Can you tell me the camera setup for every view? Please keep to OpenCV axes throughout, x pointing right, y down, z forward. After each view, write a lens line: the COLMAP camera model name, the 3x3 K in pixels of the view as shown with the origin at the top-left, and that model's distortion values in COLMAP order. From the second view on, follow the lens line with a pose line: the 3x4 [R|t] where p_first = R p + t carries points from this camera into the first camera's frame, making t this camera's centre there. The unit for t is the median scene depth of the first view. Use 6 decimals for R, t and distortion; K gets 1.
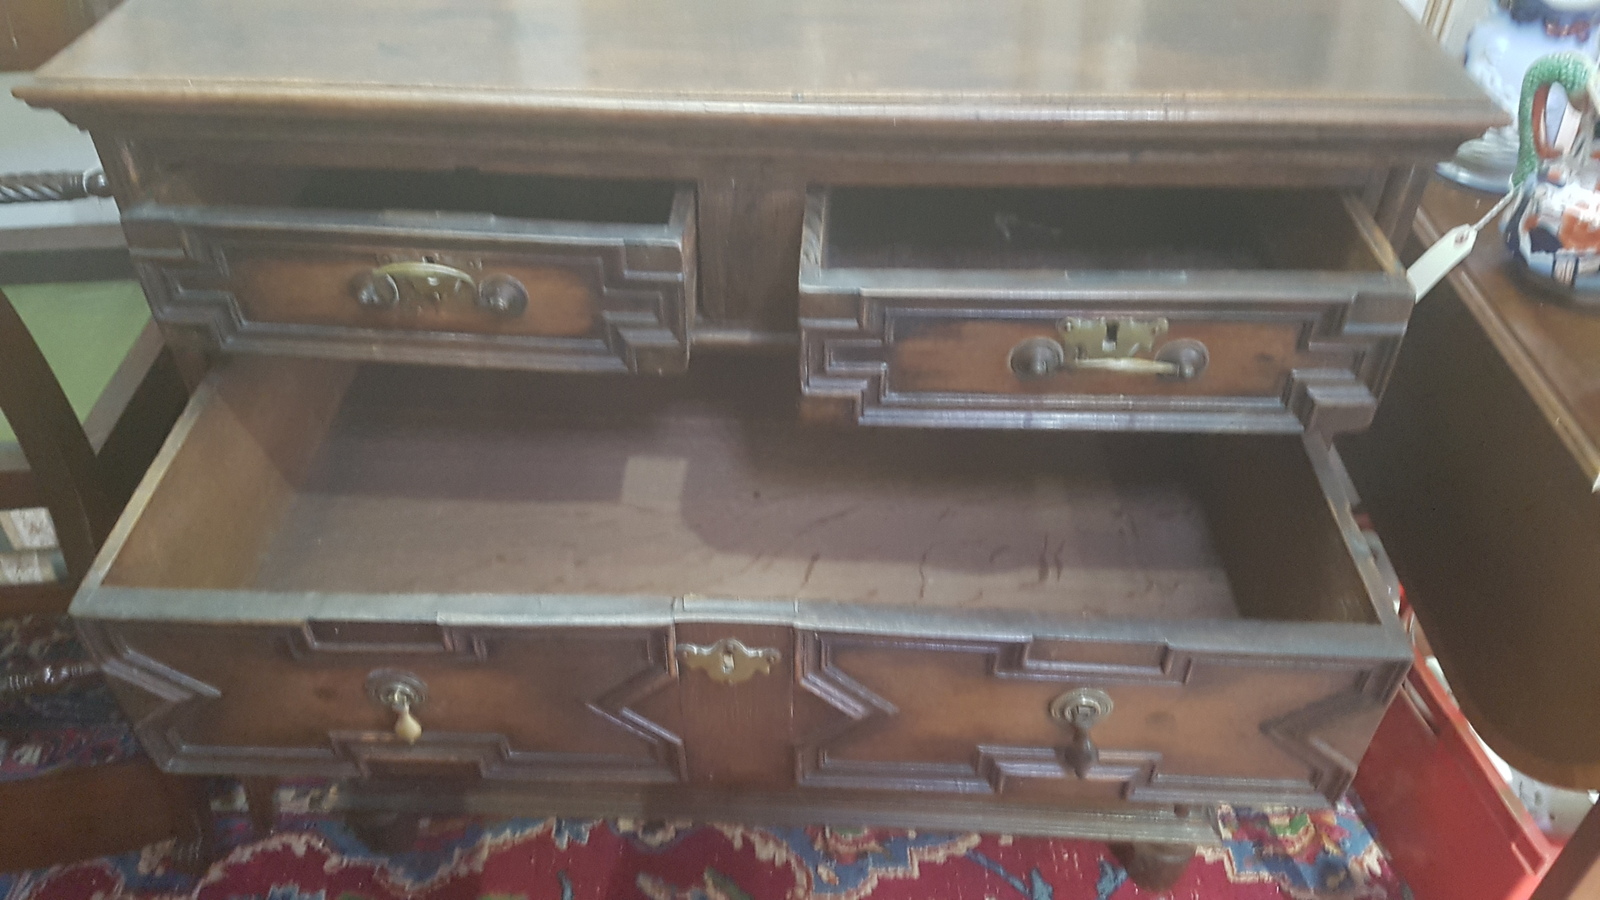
lens RADIAL K [[1201.5, 0, 788.2], [0, 1201.5, 477.7], [0, 0, 1]] dist [0.080081, -0.090310]
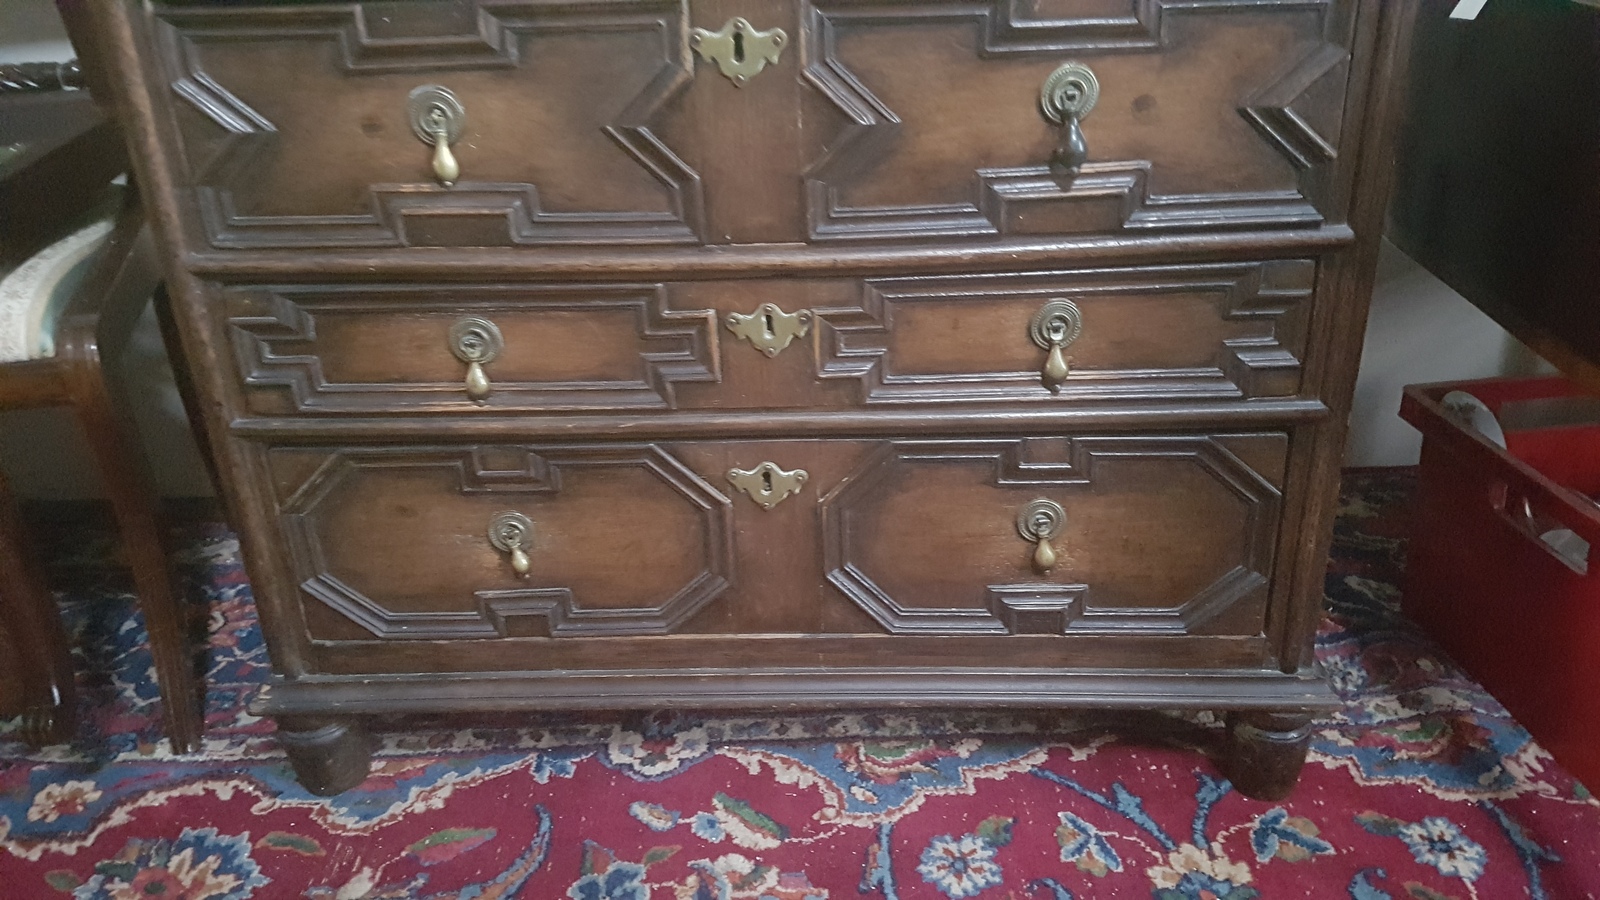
lens RADIAL K [[1201.5, 0, 810.7], [0, 1201.5, 456.7], [0, 0, 1]] dist [0.080081, -0.090310]
pose [[0.999303, -0.035830, -0.010454, 0.013531], [0.032210, 0.969369, -0.243488, 0.299462], [0.018858, 0.242982, 0.969847, 0.148953]]
